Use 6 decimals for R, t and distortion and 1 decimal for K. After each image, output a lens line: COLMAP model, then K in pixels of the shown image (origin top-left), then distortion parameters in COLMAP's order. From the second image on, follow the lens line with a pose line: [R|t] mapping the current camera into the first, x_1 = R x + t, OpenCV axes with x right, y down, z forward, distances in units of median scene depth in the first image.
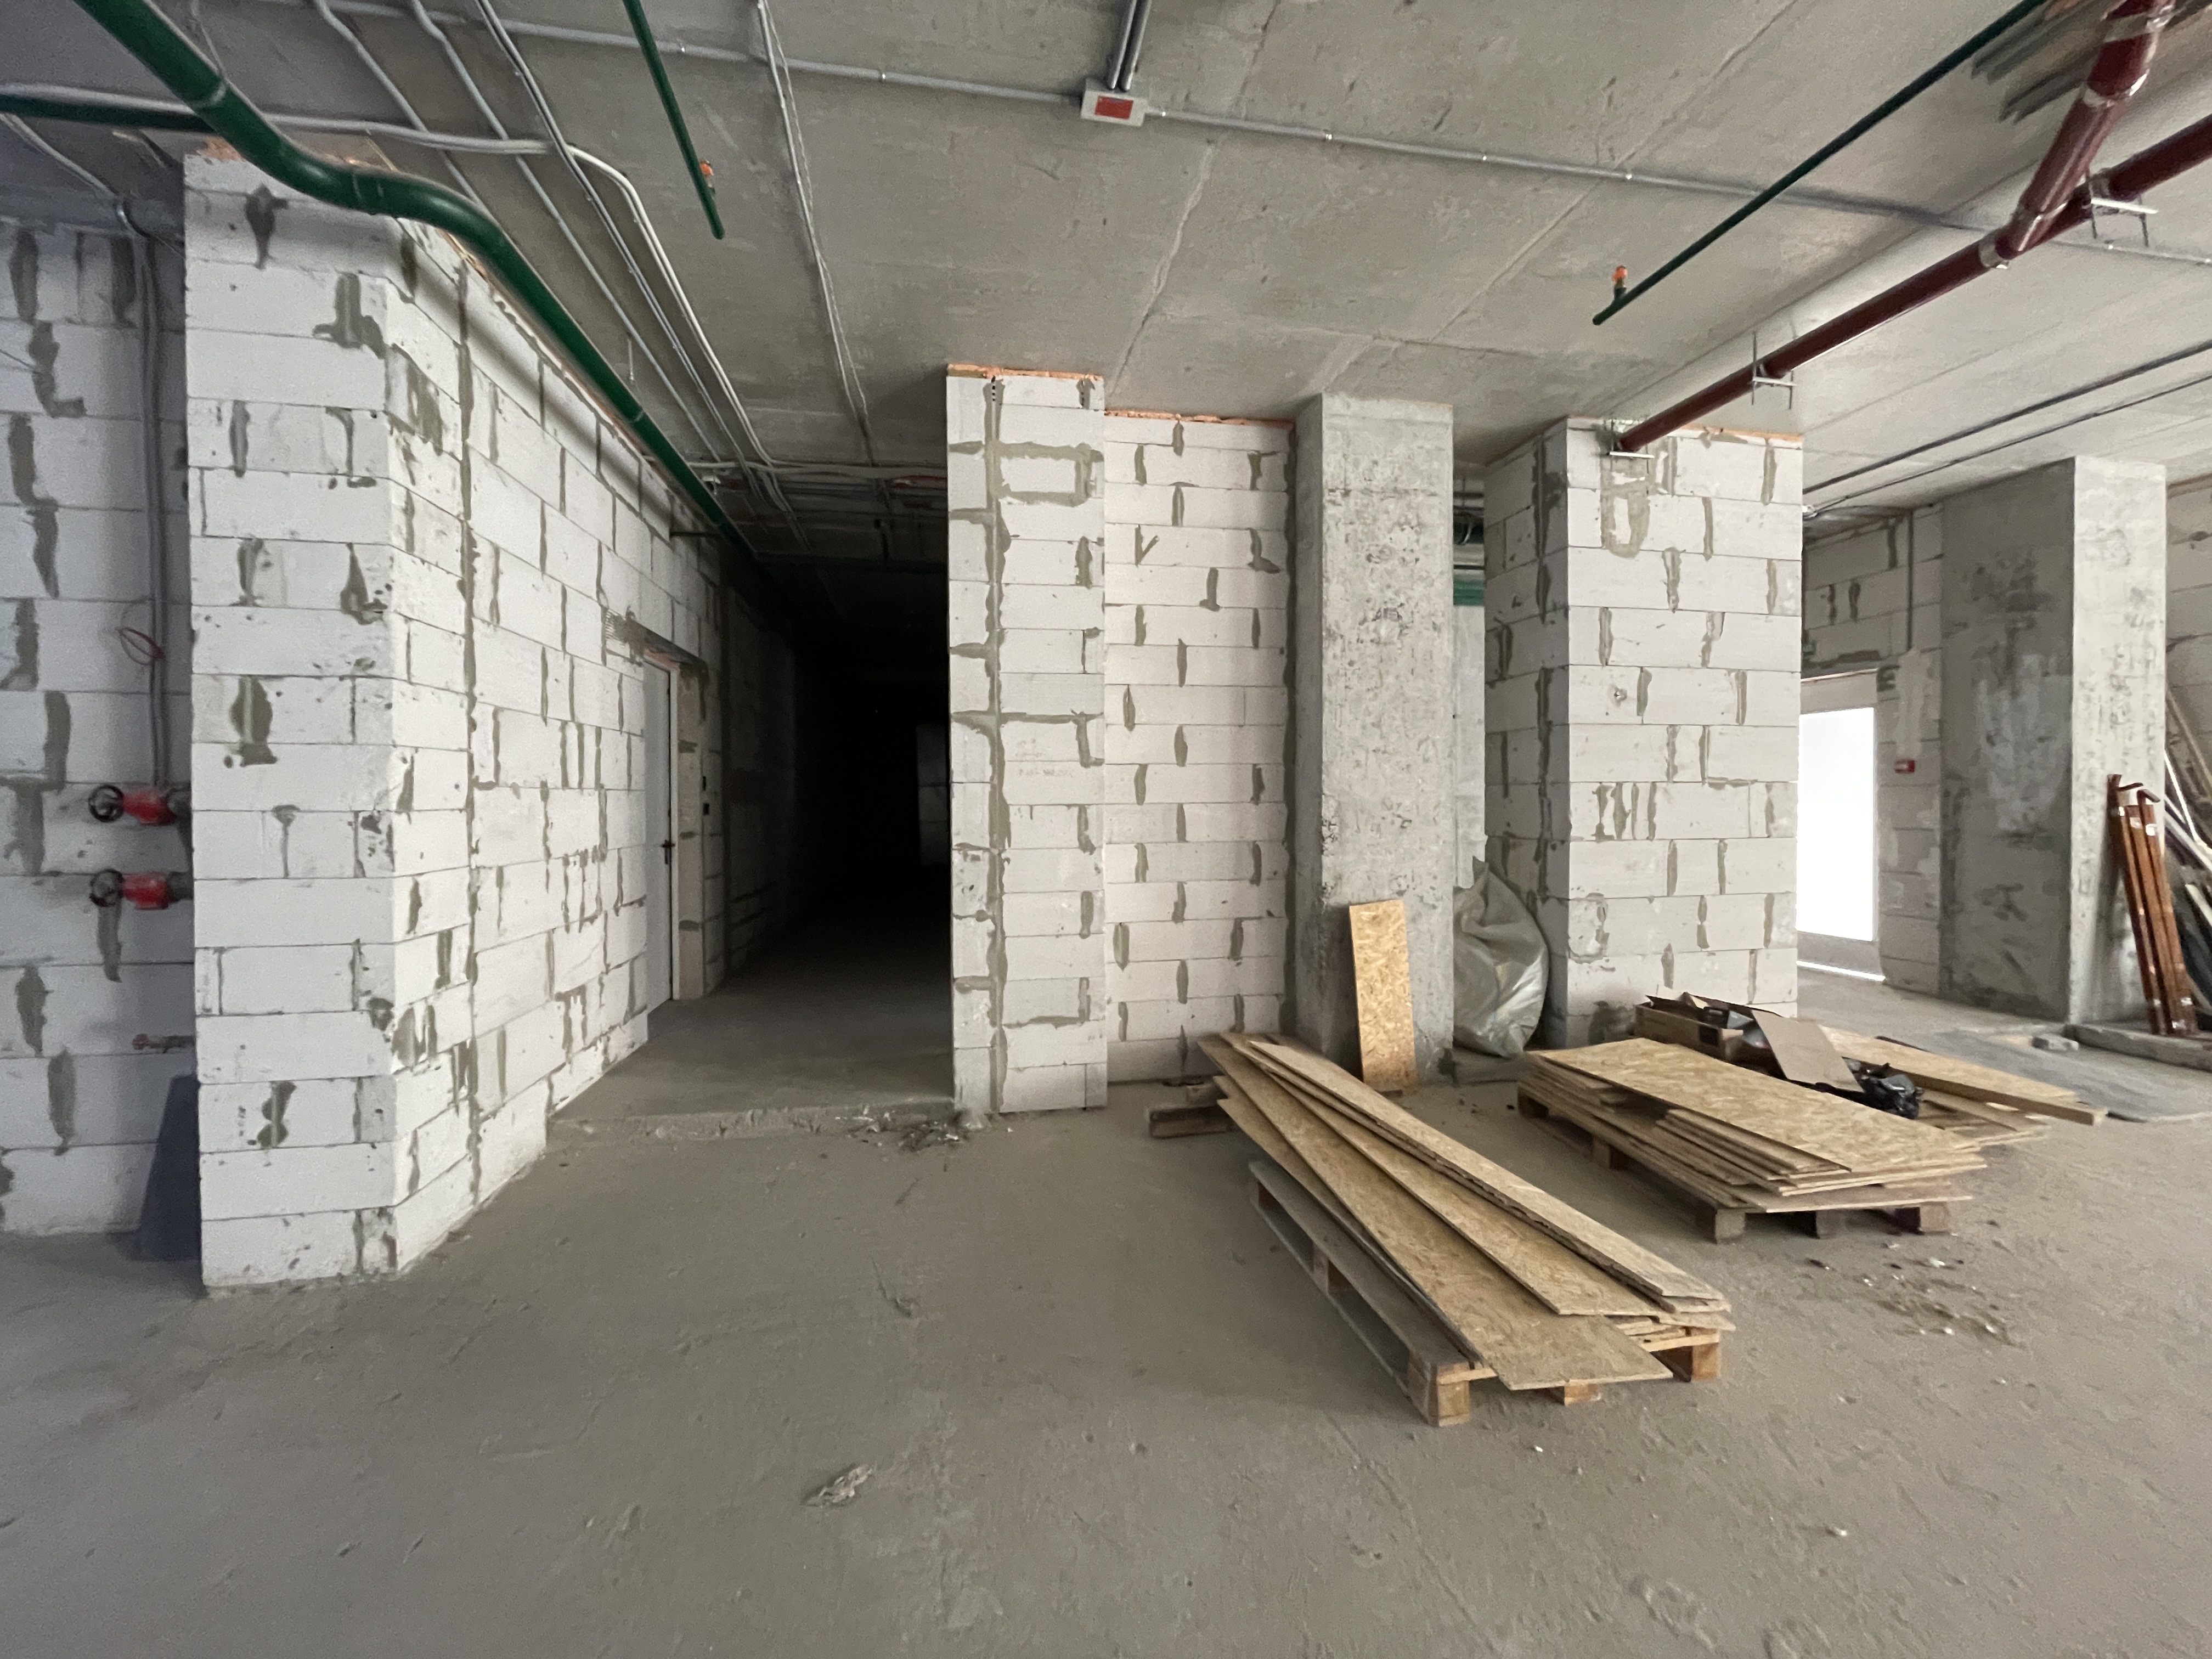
lens RADIAL K [[893.5, 0, 1110.3], [0, 893.5, 815.4], [0, 0, 1]] dist [0.000541, -0.000334]
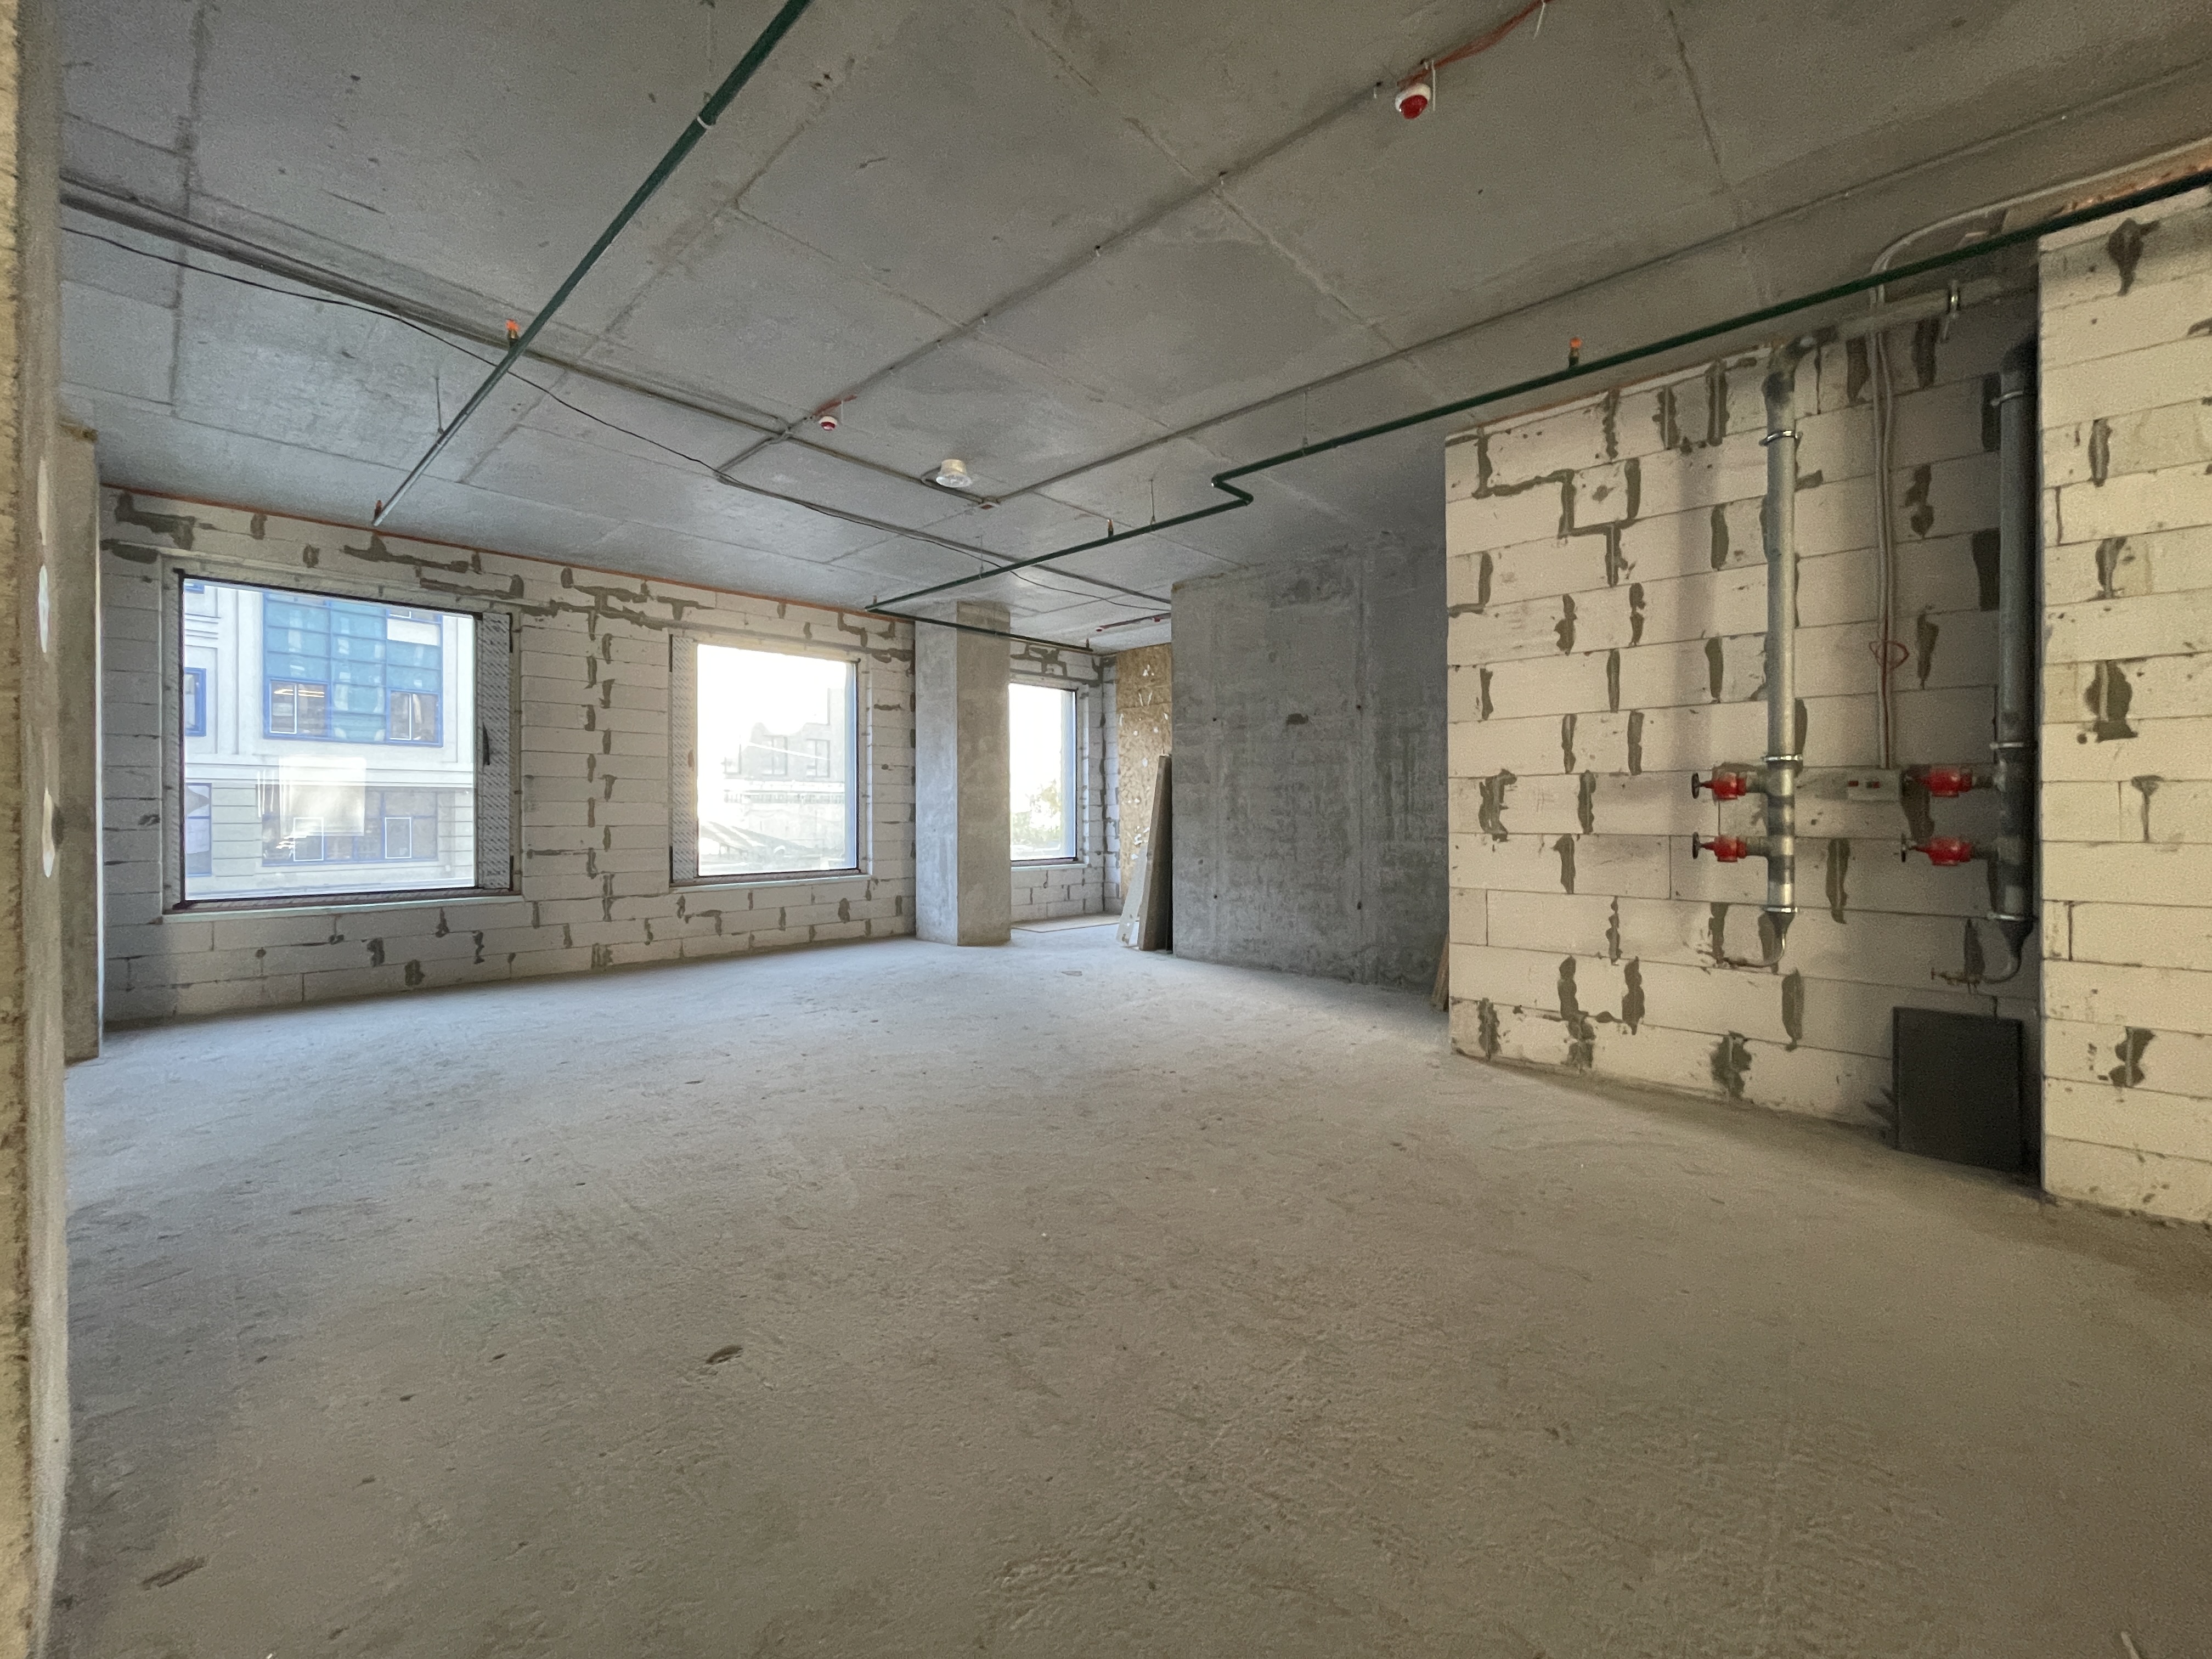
lens RADIAL K [[893.5, 0, 1104.5], [0, 893.5, 815.5], [0, 0, 1]] dist [0.000541, -0.000334]
pose [[0.605285, 0.003530, -0.796001, -0.740287], [-0.010704, 0.999936, -0.003705, 0.049152], [0.795937, 0.010763, 0.605284, -0.604368]]
